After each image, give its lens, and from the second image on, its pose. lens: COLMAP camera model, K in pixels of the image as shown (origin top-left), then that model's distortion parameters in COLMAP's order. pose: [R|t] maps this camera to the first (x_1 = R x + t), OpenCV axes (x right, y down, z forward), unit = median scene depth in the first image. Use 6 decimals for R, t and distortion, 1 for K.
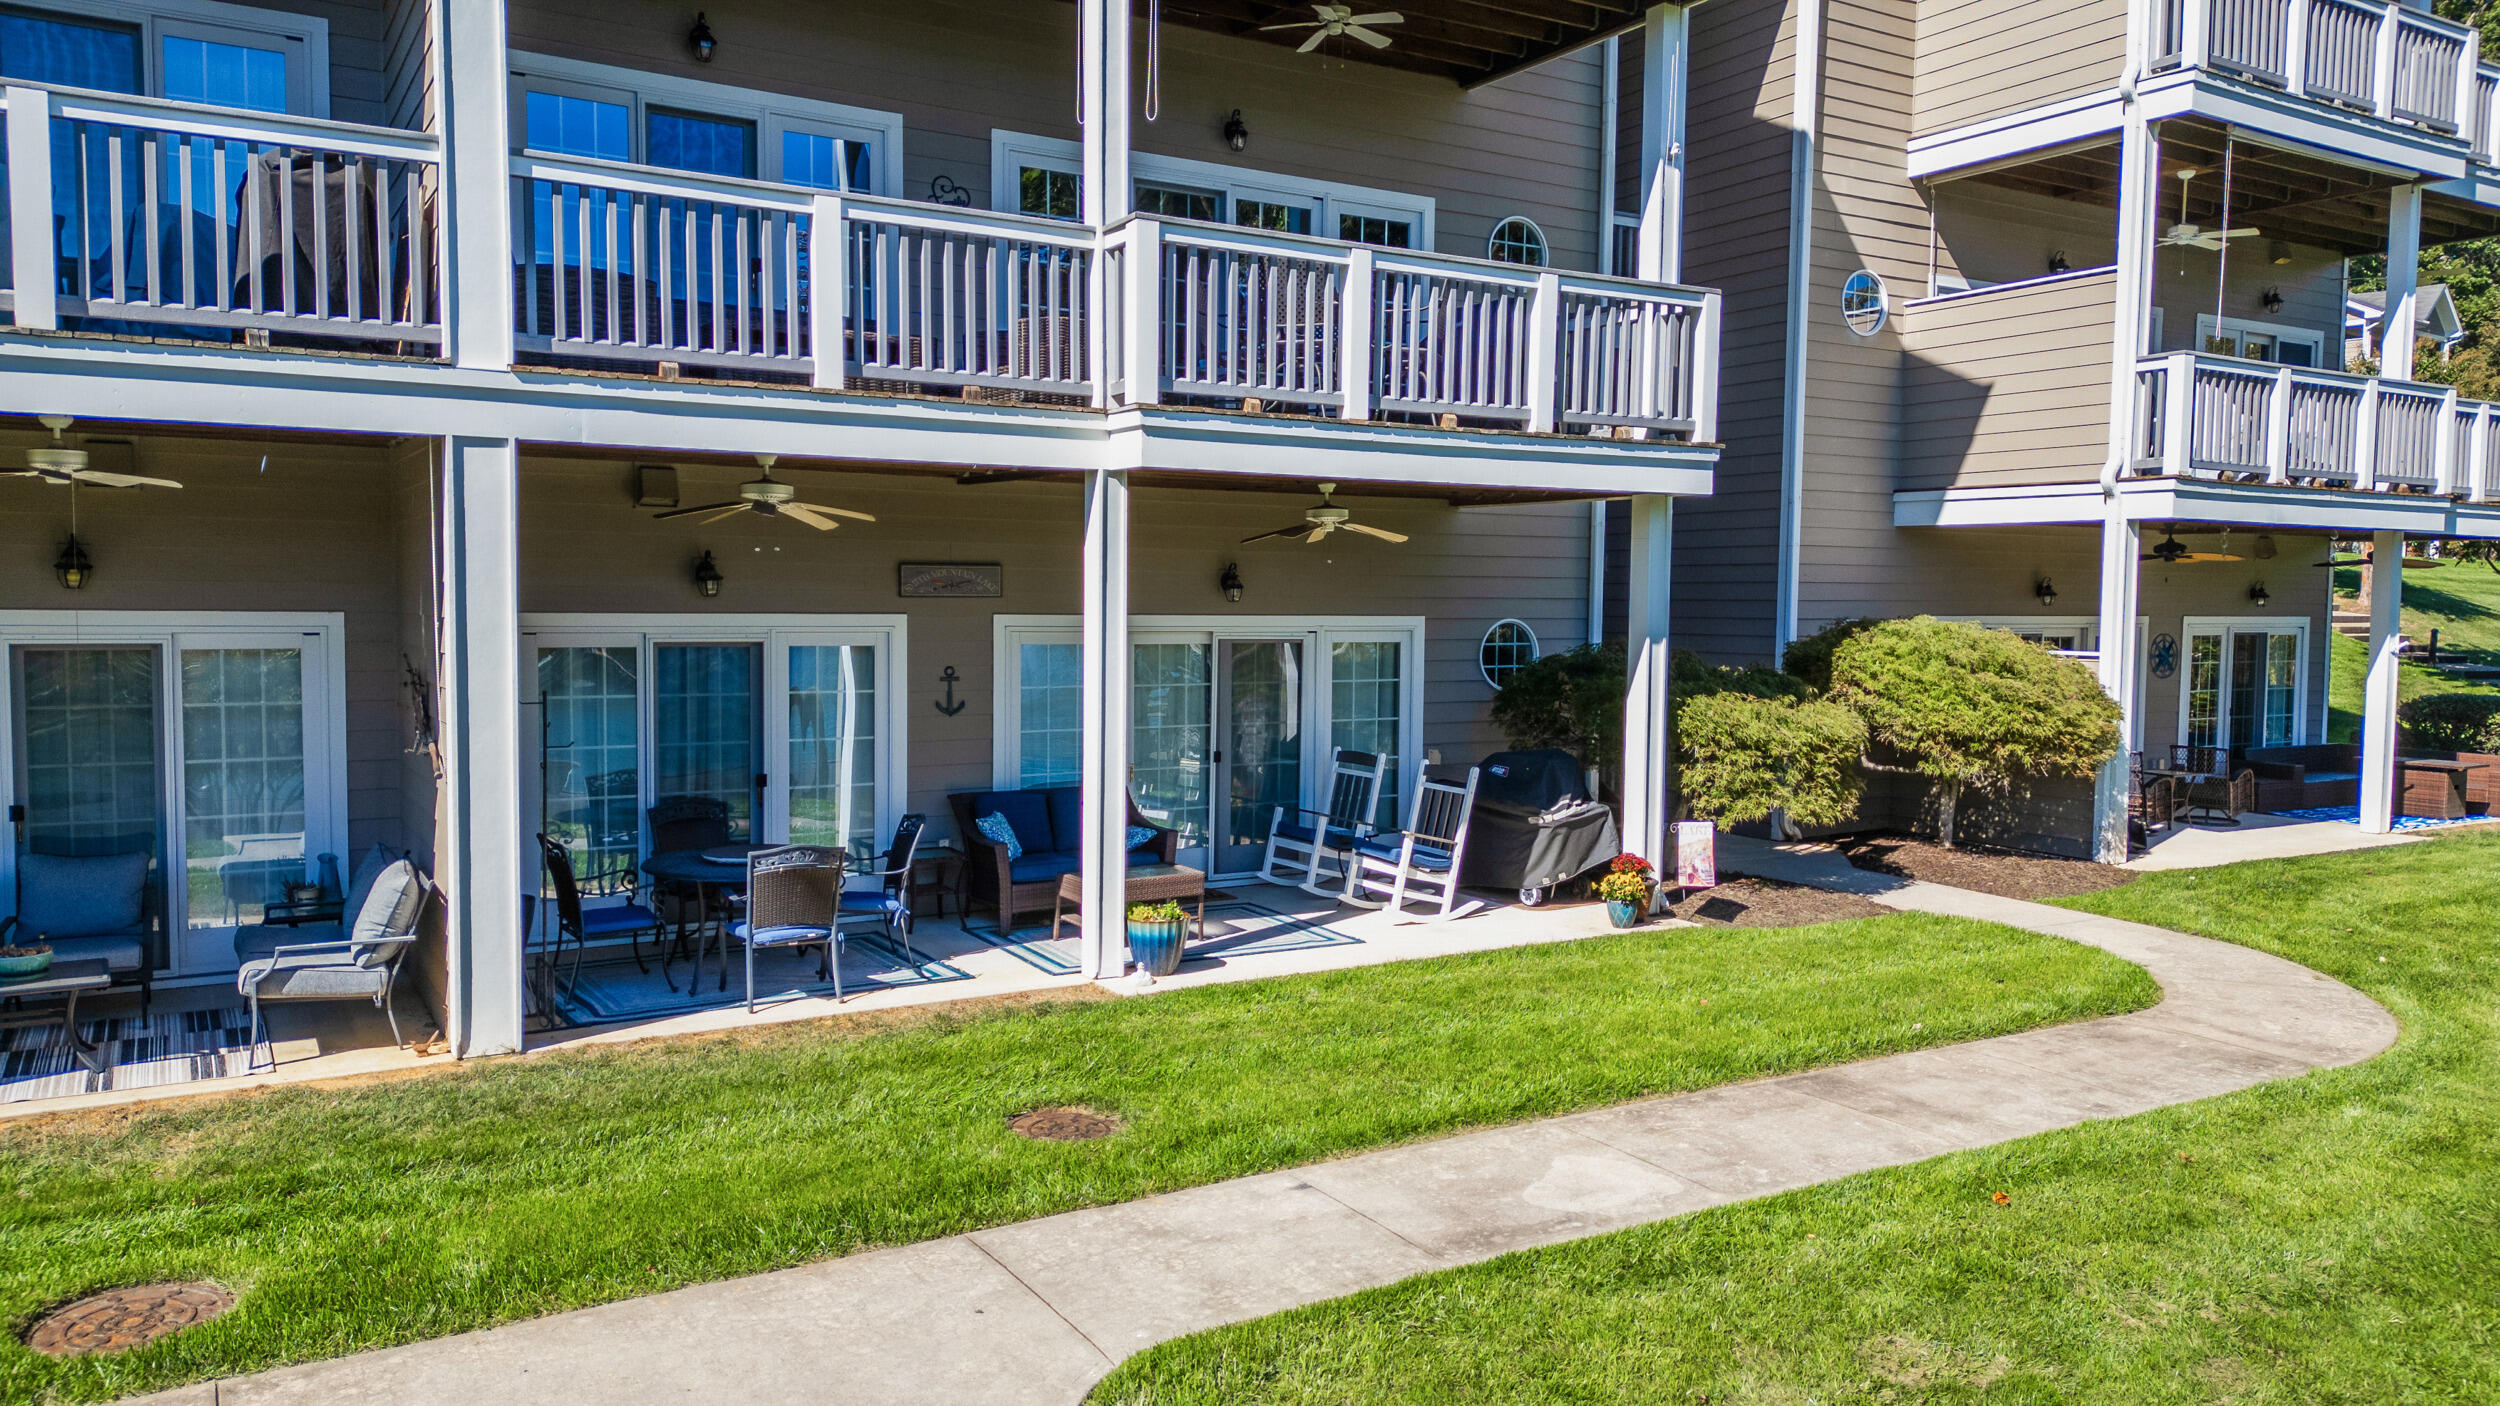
lens RADIAL K [[1768.5, 0, 1250.0], [0, 1768.5, 703.0], [0, 0, 1]] dist [0.064793, -0.061442]
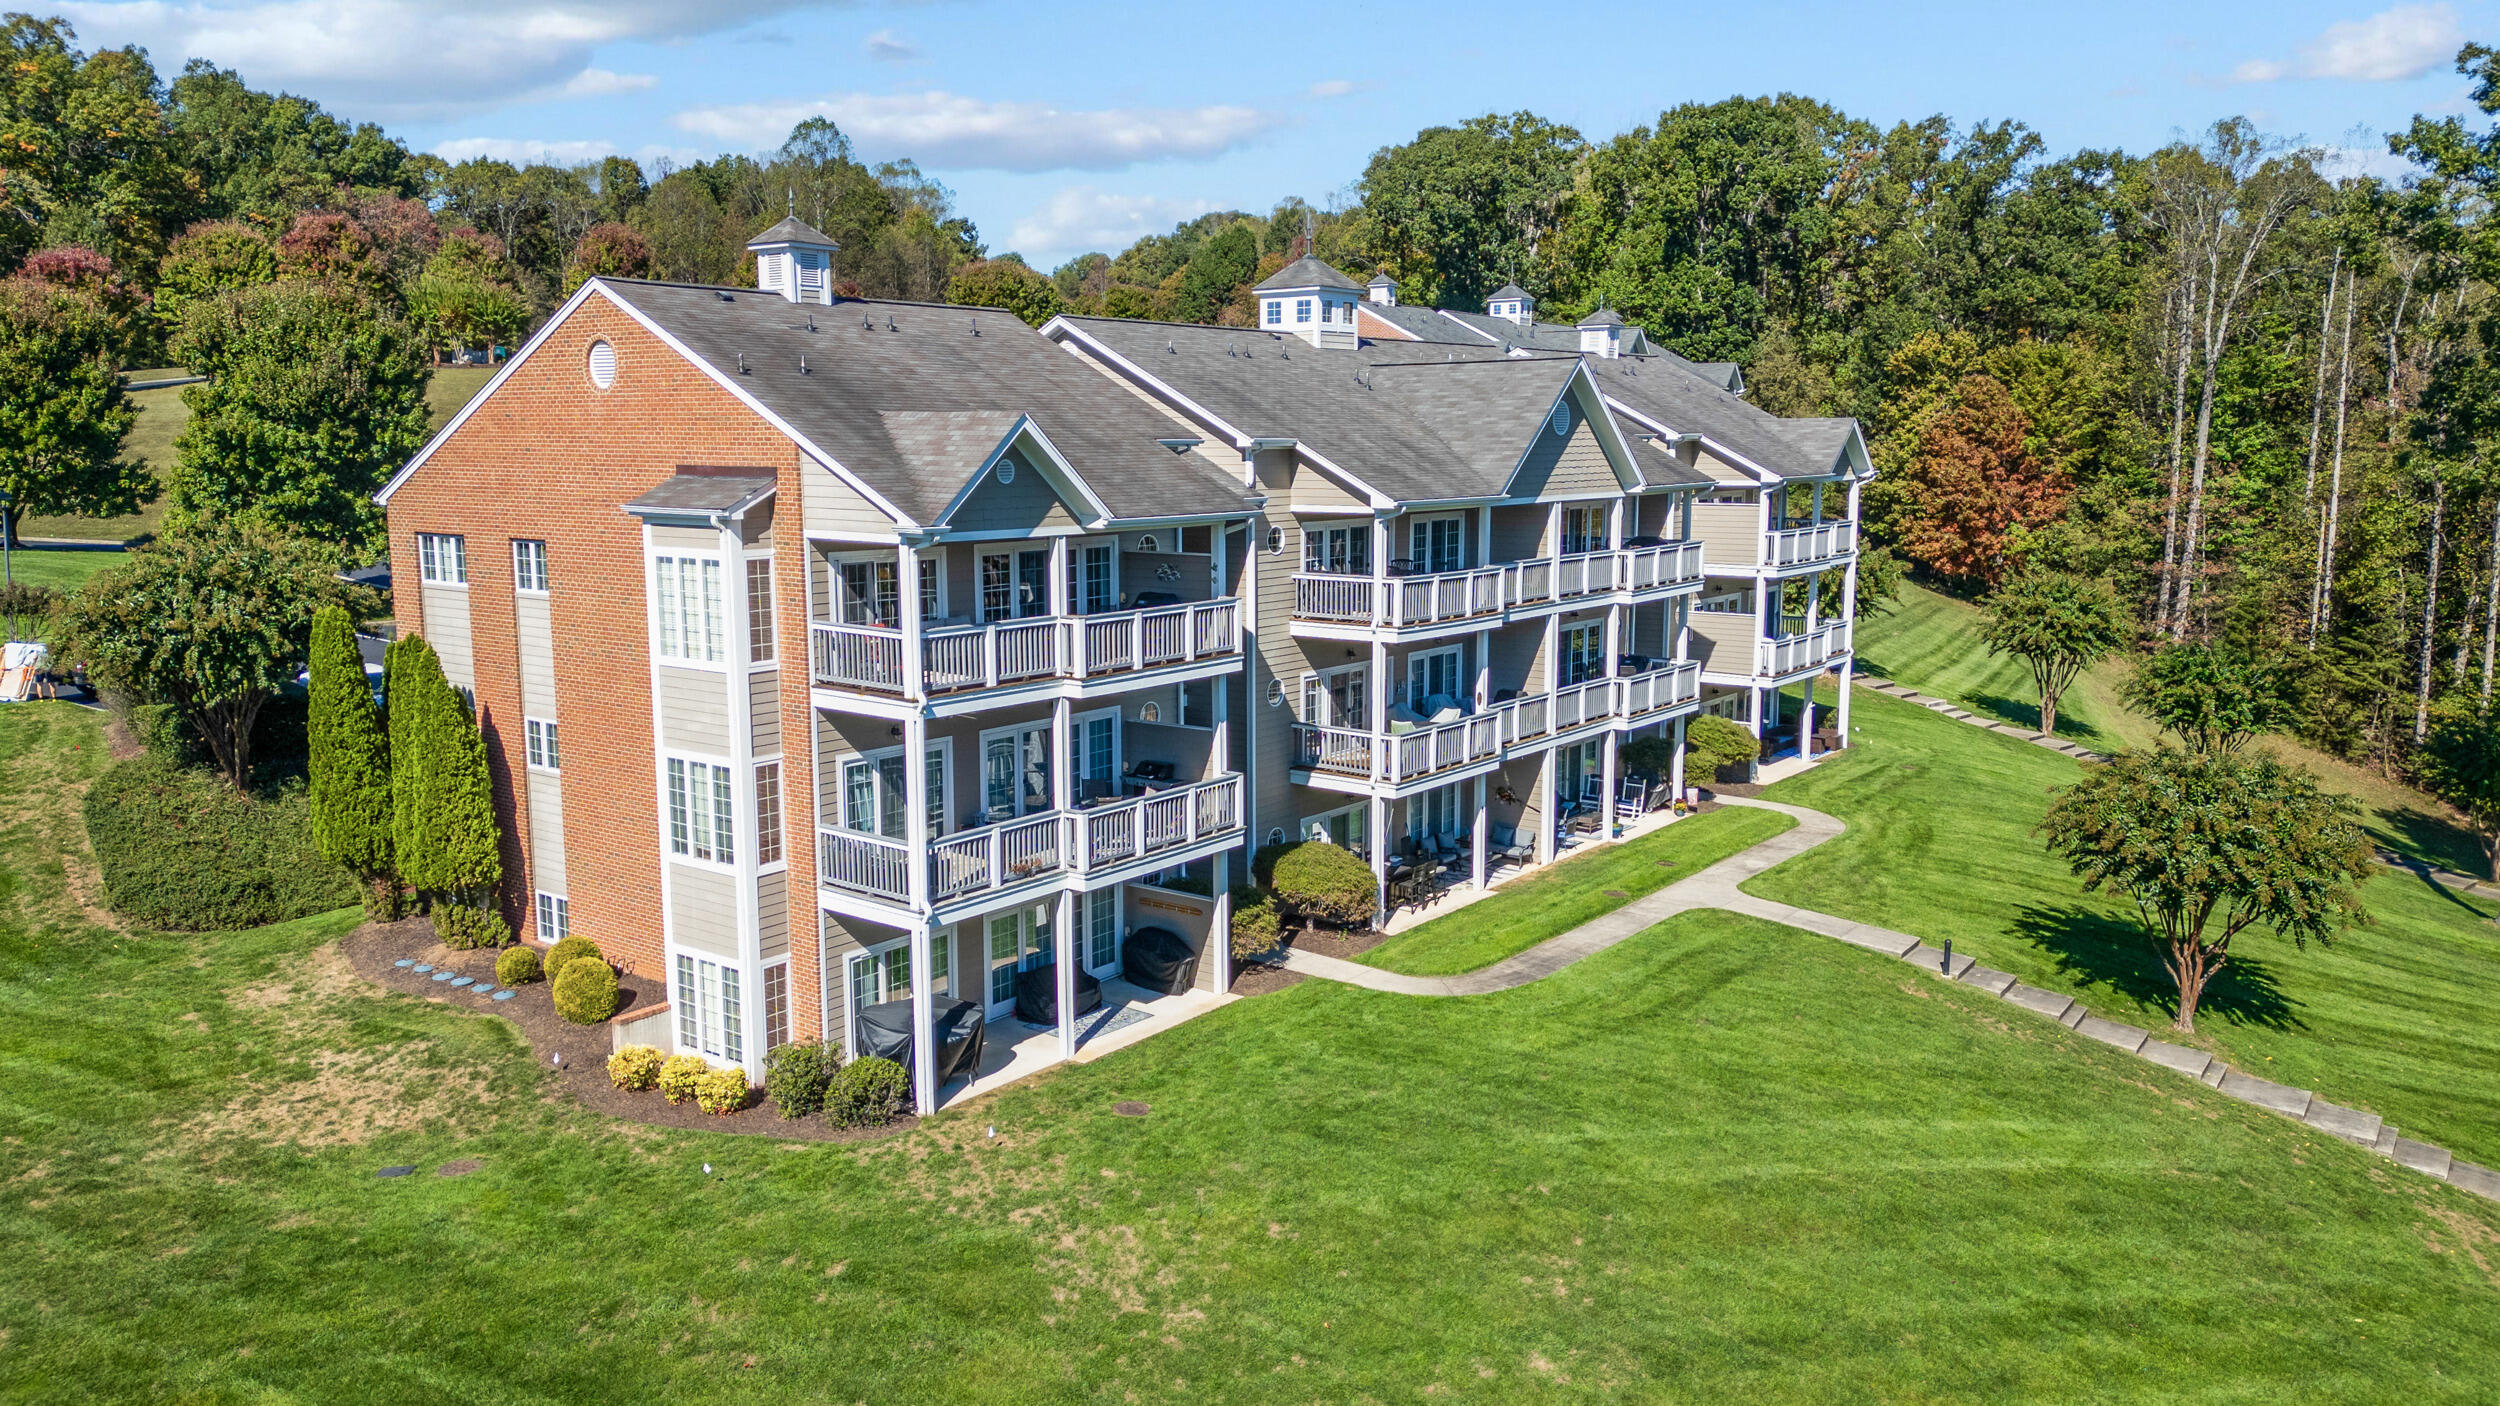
lens RADIAL K [[1768.5, 0, 1250.0], [0, 1768.5, 703.0], [0, 0, 1]] dist [0.064793, -0.061442]
pose [[0.933993, -0.065785, 0.351184, -2.037927], [0.035137, 0.995051, 0.092947, -0.523250], [-0.355561, -0.074473, 0.931682, -2.321753]]
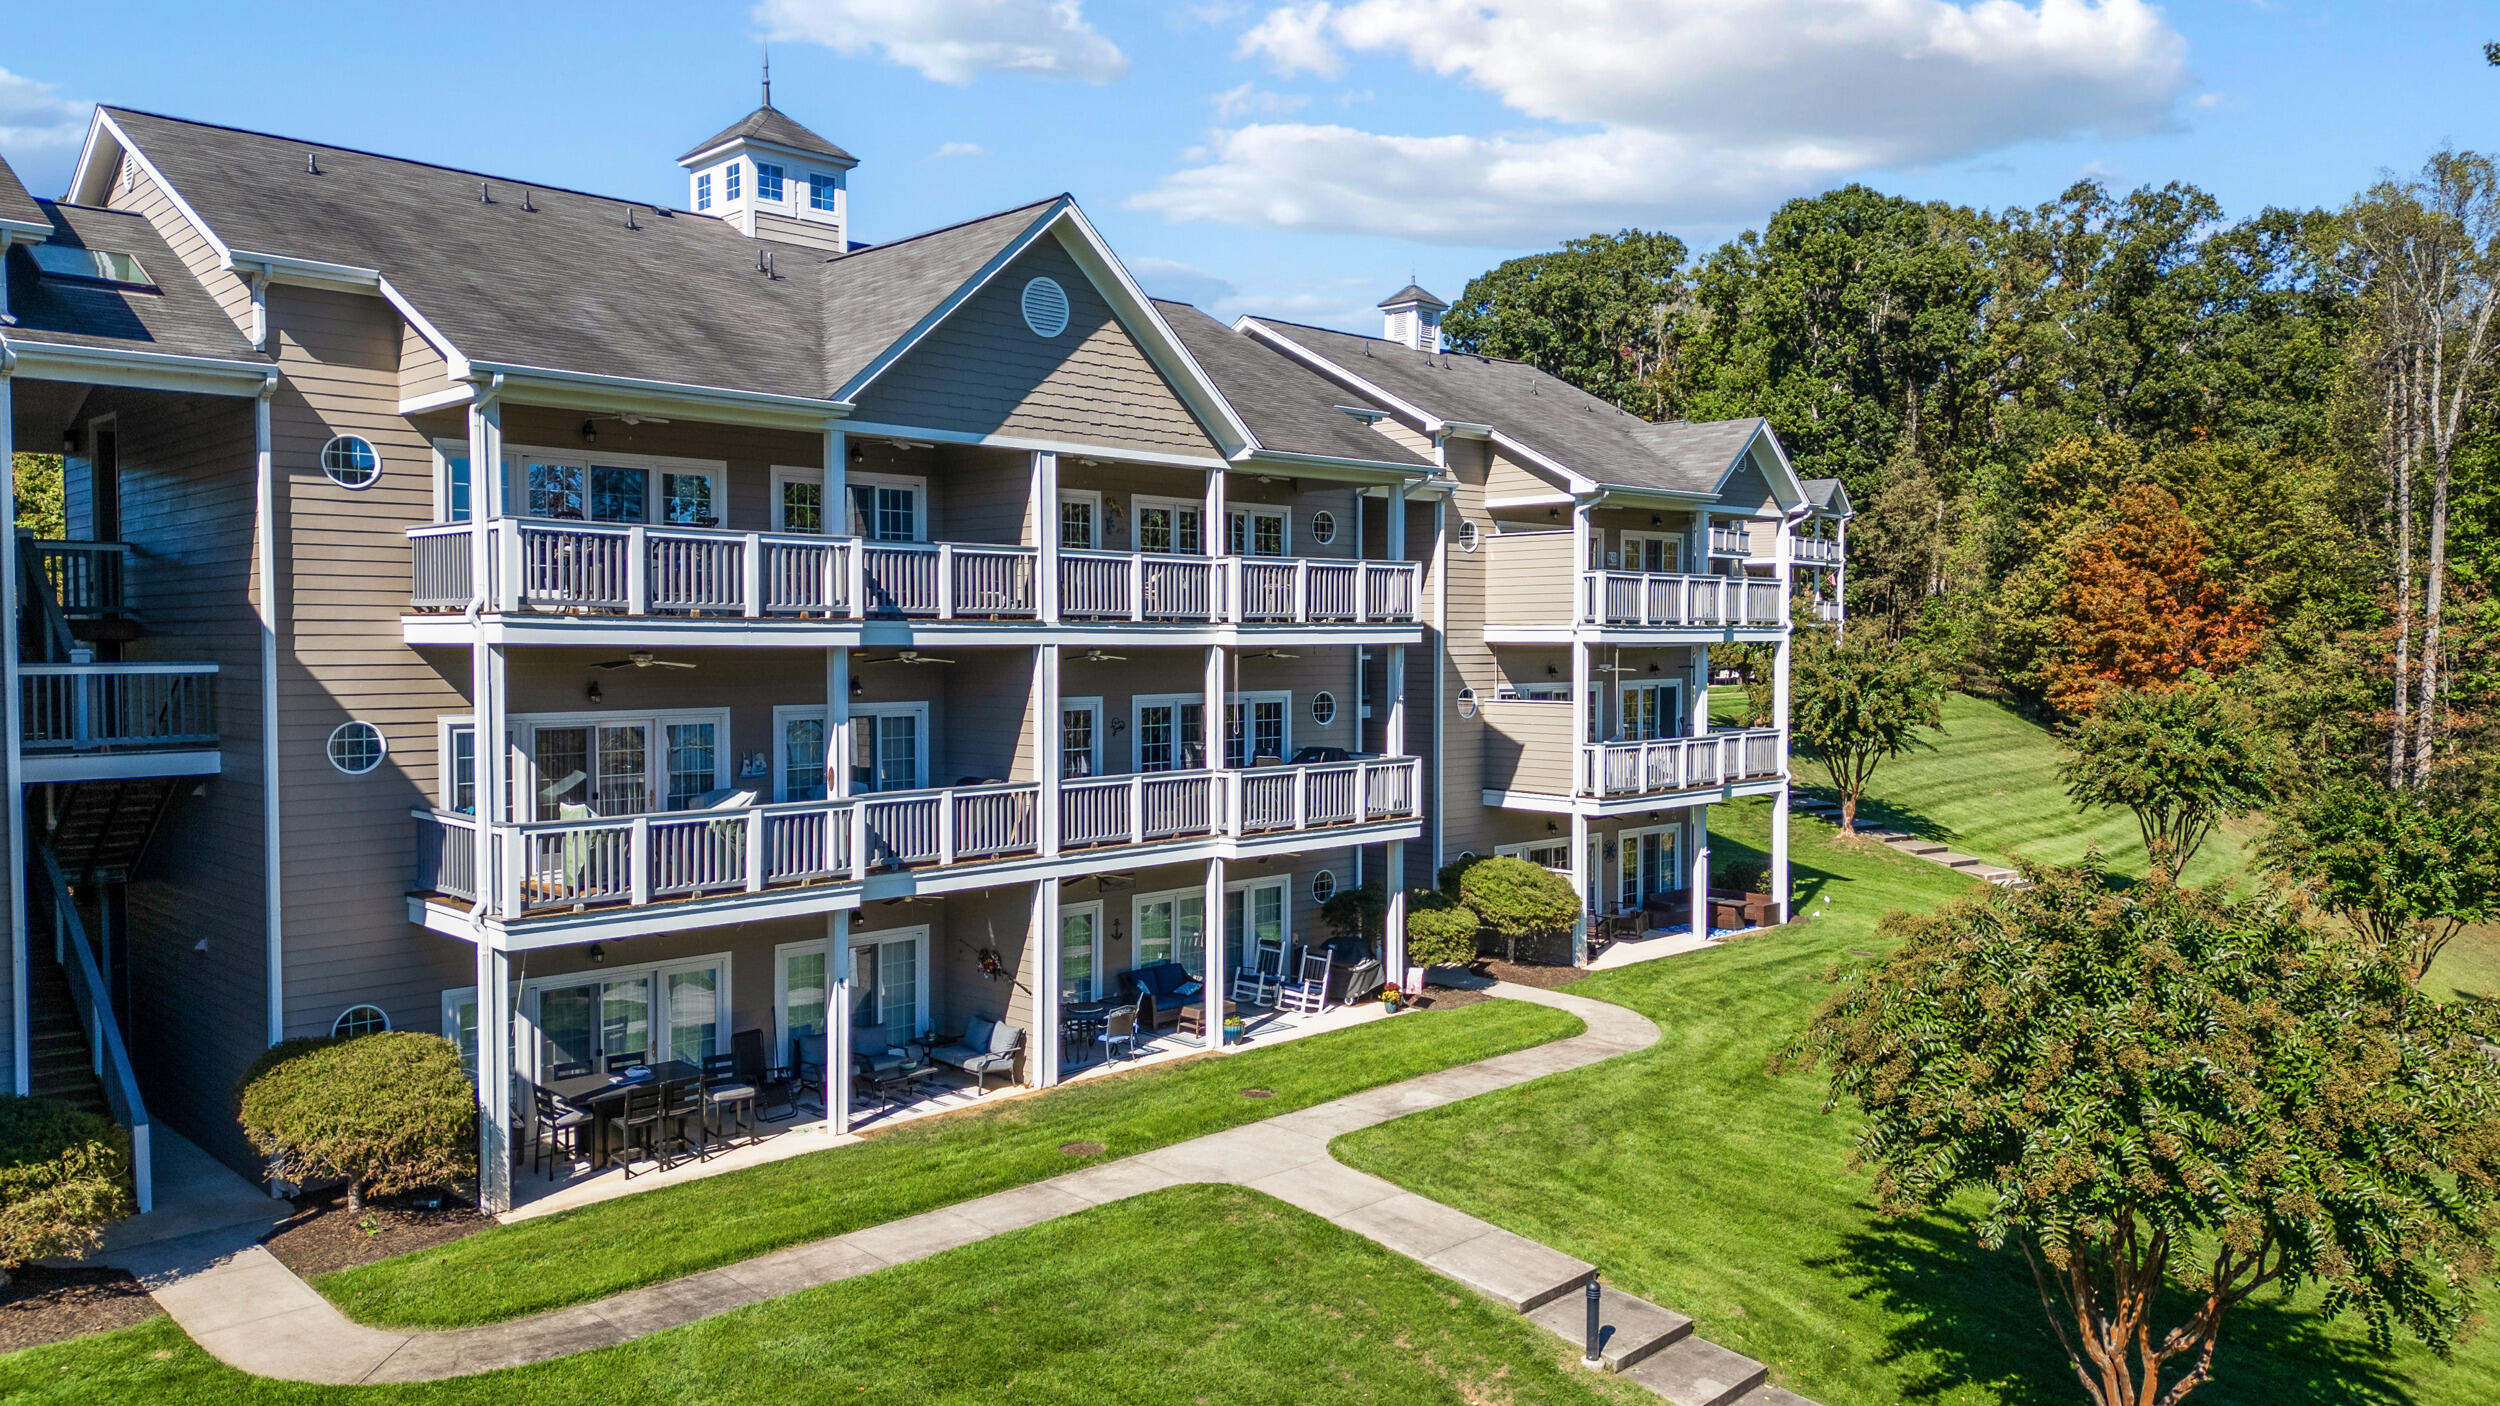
lens RADIAL K [[1768.2, 0, 1262.1], [0, 1768.2, 691.5], [0, 0, 1]] dist [0.079144, -0.055341]
pose [[0.972118, -0.015625, 0.233973, -0.511929], [0.023144, 0.999299, -0.029425, -0.242112], [-0.233349, 0.034020, 0.971798, -1.313535]]
